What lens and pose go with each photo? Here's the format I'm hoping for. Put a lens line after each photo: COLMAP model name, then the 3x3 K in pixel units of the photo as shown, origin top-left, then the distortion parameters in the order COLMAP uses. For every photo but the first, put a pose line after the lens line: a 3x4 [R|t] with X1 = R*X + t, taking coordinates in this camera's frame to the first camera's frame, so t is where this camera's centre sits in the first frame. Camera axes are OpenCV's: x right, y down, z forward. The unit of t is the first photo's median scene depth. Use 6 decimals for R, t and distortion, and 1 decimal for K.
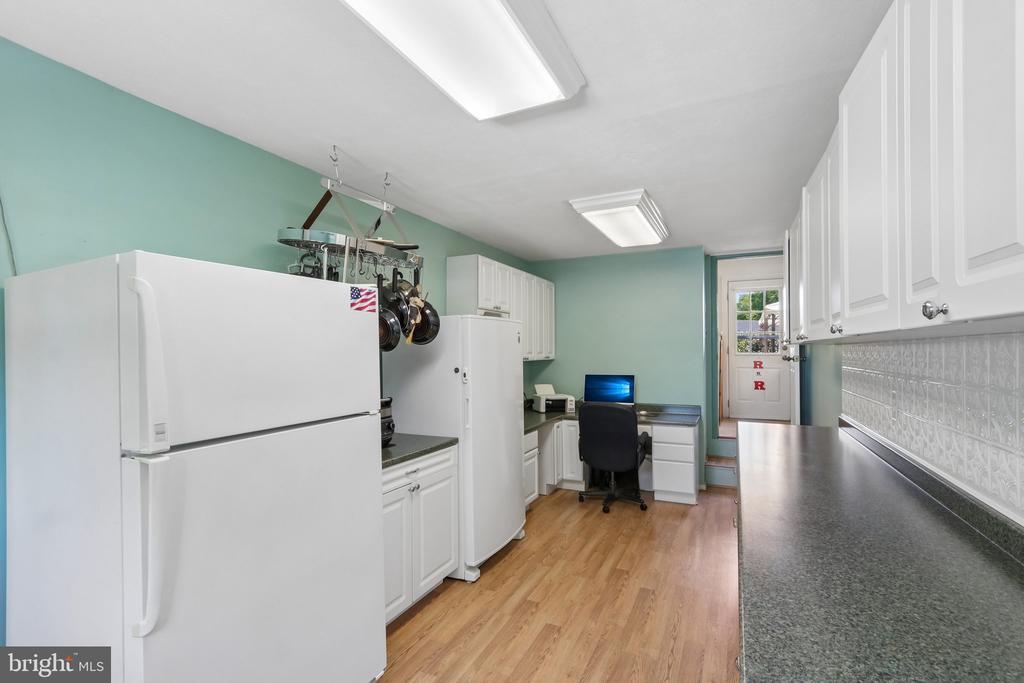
lens RADIAL K [[472.1, 0, 507.2], [0, 472.1, 345.6], [0, 0, 1]] dist [0.002908, 0.000781]
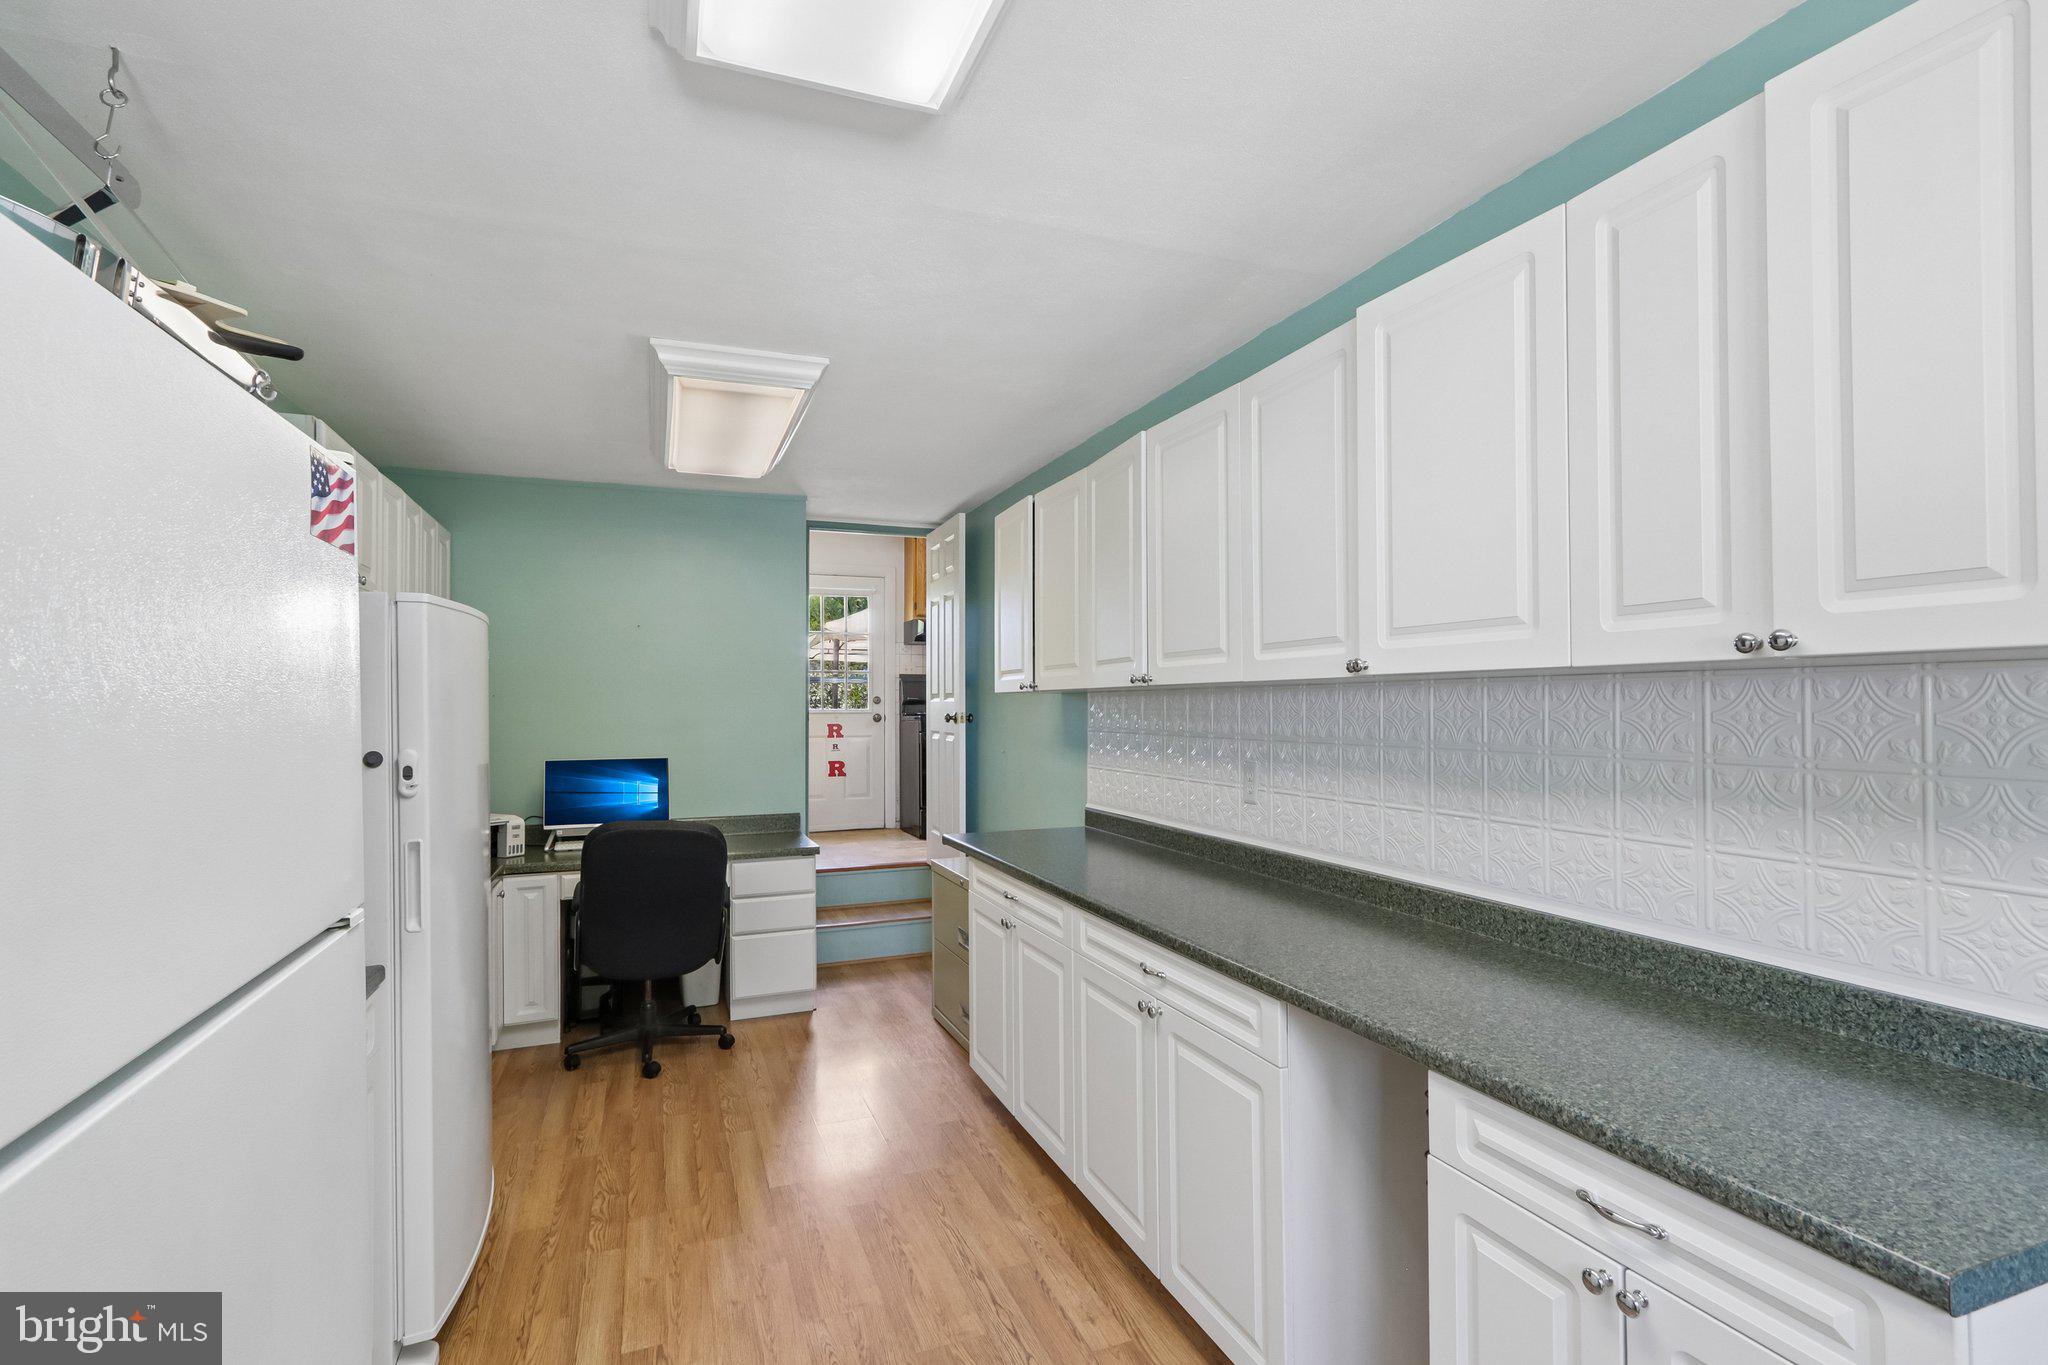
lens RADIAL K [[943.5, 0, 1022.4], [0, 943.5, 689.8], [0, 0, 1]] dist [0.000959, 0.001628]
pose [[0.676811, 0.014383, 0.736016, -0.257446], [-0.009074, 0.999896, -0.011195, 0.006581], [-0.736101, 0.000898, 0.676871, 0.206666]]
